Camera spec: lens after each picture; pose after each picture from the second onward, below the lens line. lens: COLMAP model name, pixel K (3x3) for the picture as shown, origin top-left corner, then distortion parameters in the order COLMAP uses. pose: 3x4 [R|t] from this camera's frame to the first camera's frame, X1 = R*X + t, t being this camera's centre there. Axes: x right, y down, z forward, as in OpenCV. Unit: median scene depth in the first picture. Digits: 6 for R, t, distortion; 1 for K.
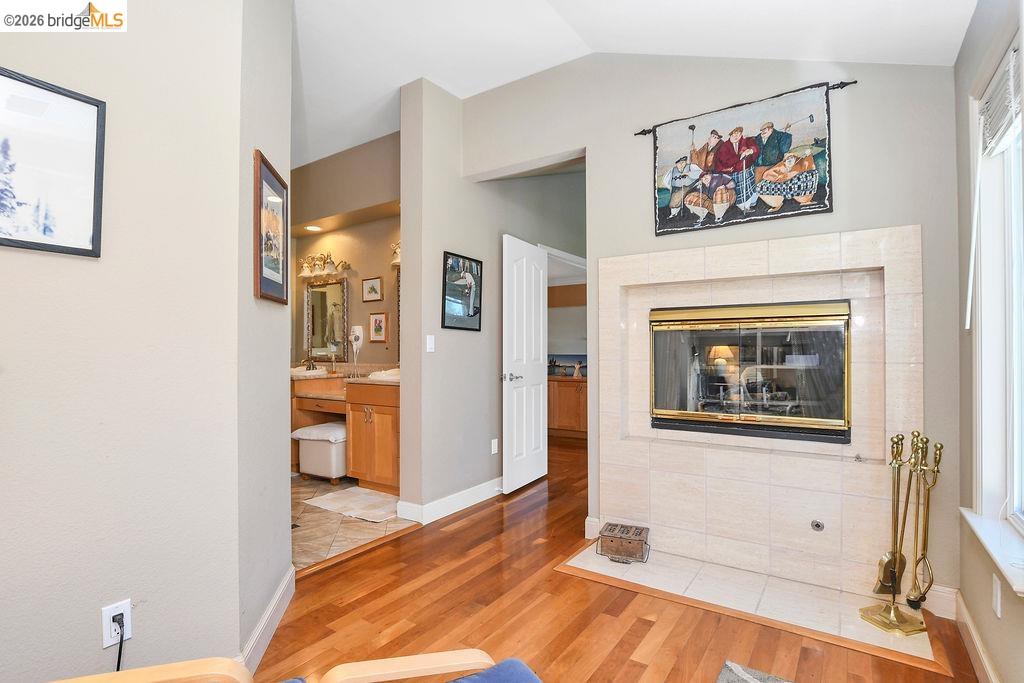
lens RADIAL K [[511.0, 0, 505.8], [0, 511.0, 340.0], [0, 0, 1]] dist [-0.003333, -0.000043]
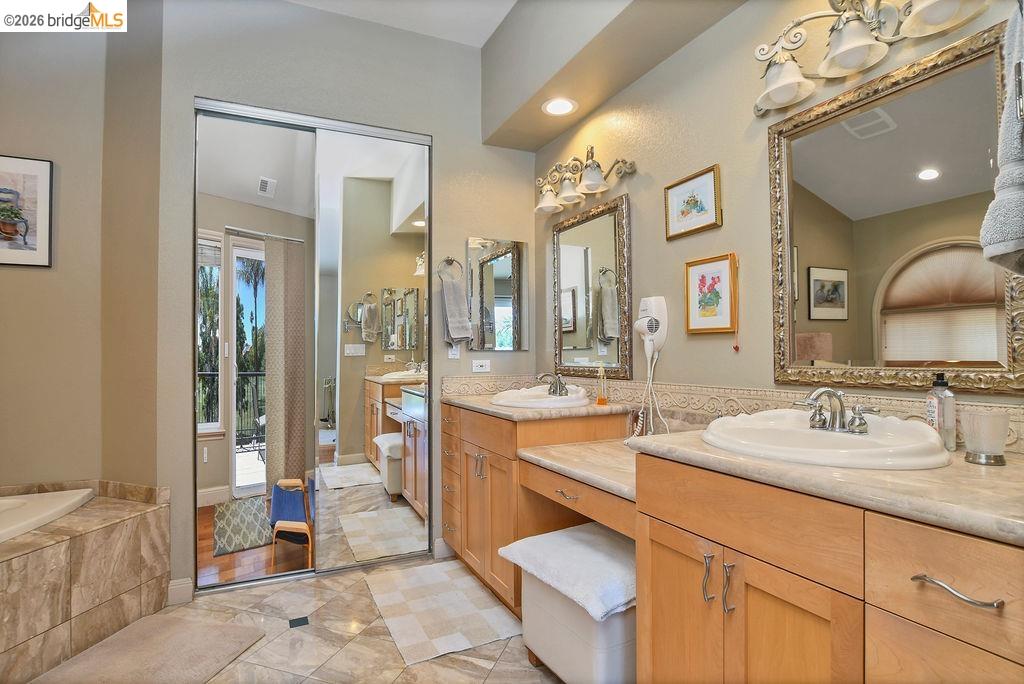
lens RADIAL K [[511.0, 0, 505.1], [0, 511.0, 341.9], [0, 0, 1]] dist [-0.003333, -0.000043]
pose [[0.870952, -0.011628, -0.491230, -0.186493], [0.006304, 0.999902, -0.012491, 0.014580], [0.491327, 0.007783, 0.870940, 0.557190]]
